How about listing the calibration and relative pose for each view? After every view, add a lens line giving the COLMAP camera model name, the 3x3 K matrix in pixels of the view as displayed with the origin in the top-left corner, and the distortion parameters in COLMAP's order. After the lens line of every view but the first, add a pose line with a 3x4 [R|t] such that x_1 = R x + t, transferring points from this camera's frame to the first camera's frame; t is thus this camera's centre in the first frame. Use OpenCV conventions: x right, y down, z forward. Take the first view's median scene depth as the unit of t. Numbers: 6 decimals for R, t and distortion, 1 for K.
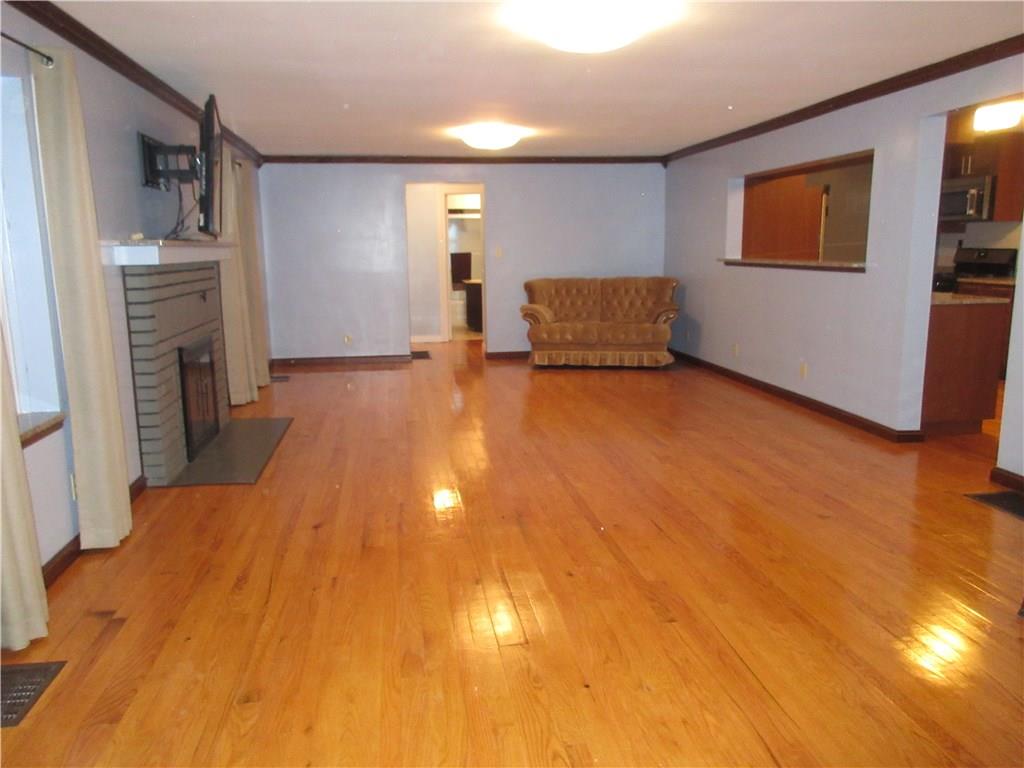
lens RADIAL K [[770.1, 0, 503.8], [0, 770.1, 379.5], [0, 0, 1]] dist [-0.003111, 0.005023]
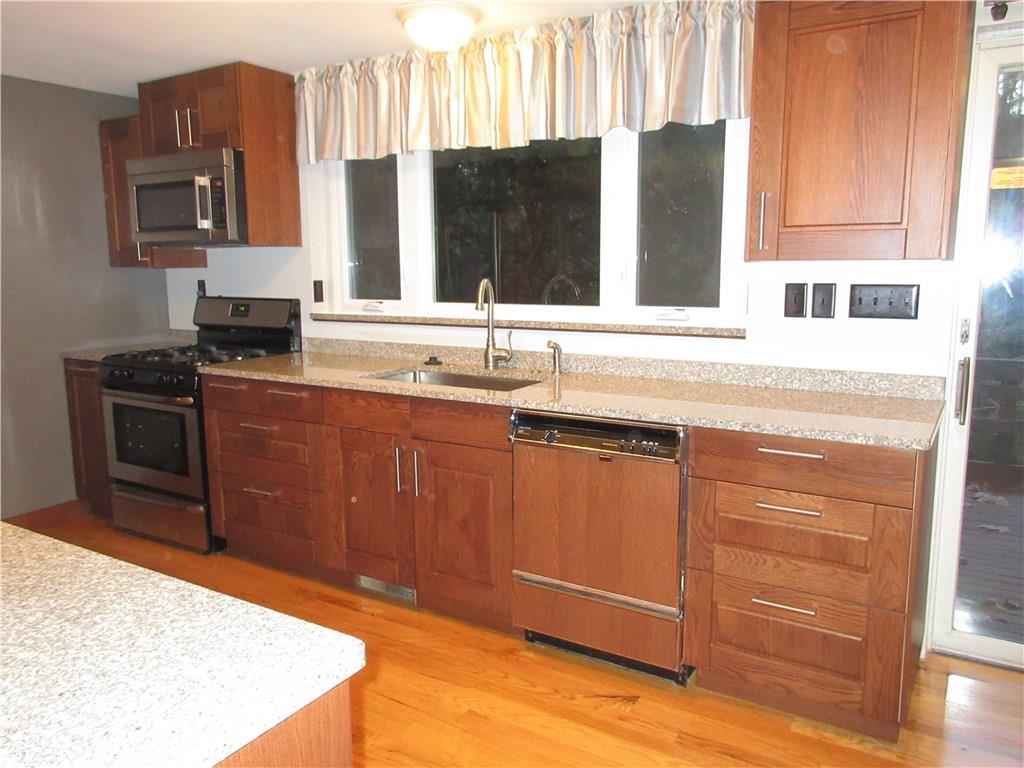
lens RADIAL K [[770.1, 0, 507.3], [0, 770.1, 381.9], [0, 0, 1]] dist [-0.003111, 0.005023]
pose [[0.637932, -0.112423, 0.761842, 0.349614], [0.141078, 0.989605, 0.027901, -0.107136], [-0.757060, 0.089680, 0.647161, 0.554718]]
